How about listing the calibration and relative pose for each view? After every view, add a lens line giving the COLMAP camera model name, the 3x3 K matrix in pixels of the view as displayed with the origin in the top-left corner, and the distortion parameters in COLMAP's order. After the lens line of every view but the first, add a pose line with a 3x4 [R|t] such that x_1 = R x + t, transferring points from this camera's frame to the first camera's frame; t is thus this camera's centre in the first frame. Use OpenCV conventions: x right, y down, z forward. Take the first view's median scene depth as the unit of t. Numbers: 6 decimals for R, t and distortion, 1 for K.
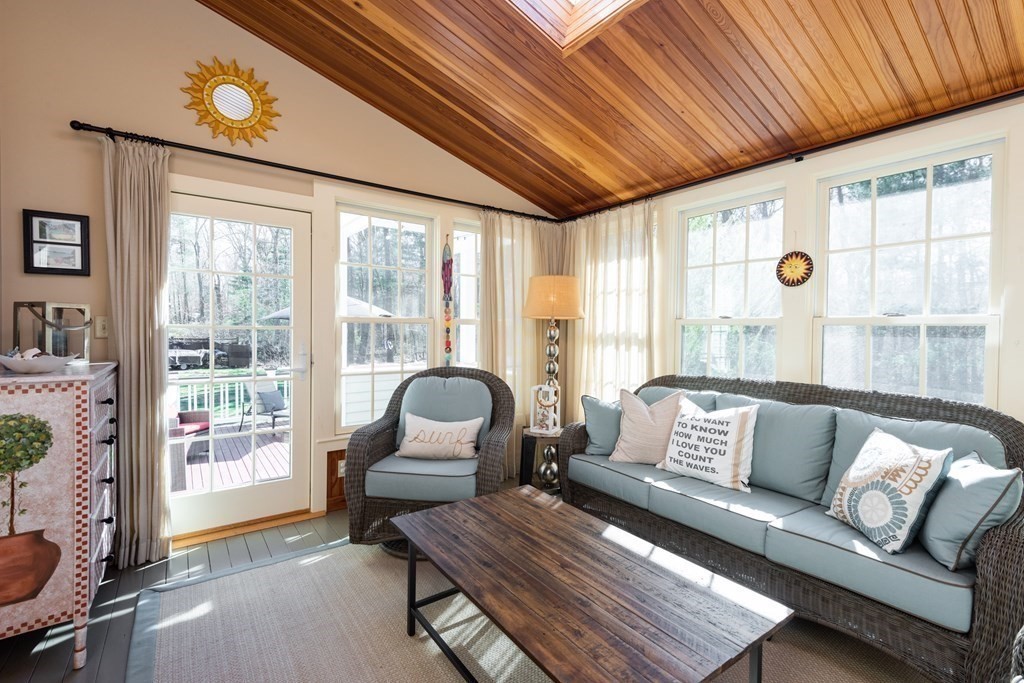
lens RADIAL K [[458.4, 0, 509.9], [0, 458.4, 337.8], [0, 0, 1]] dist [0.020198, -0.007466]
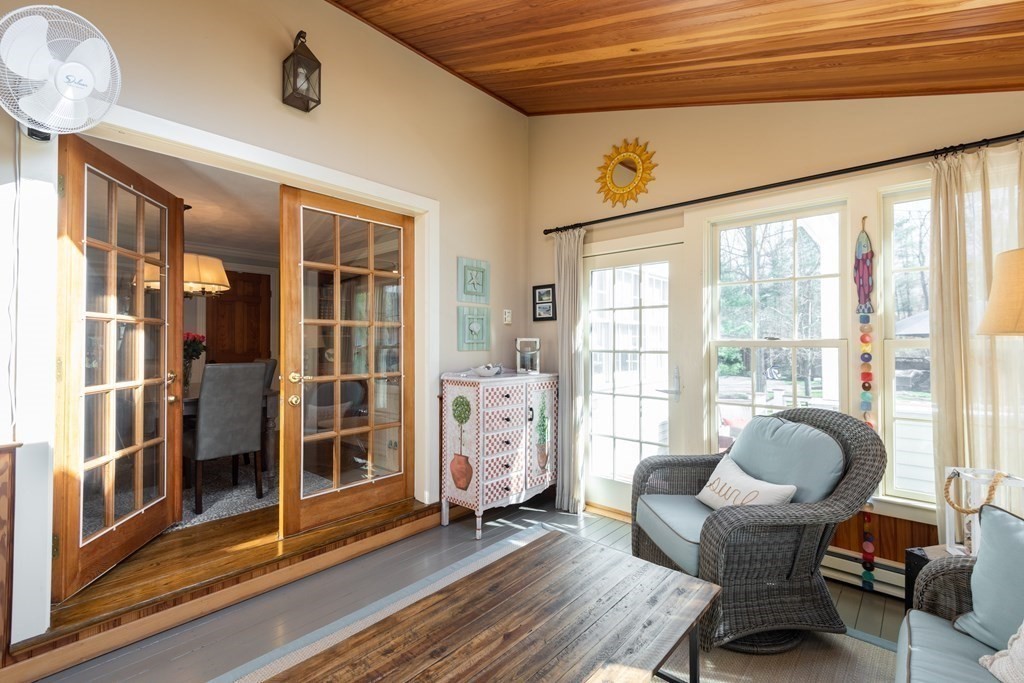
lens RADIAL K [[458.4, 0, 517.0], [0, 458.4, 336.6], [0, 0, 1]] dist [0.020198, -0.007466]
pose [[0.216211, -0.023271, -0.976069, 0.613573], [-0.016903, 0.999477, -0.027573, -0.028041], [0.976200, 0.022460, 0.215704, 0.505758]]
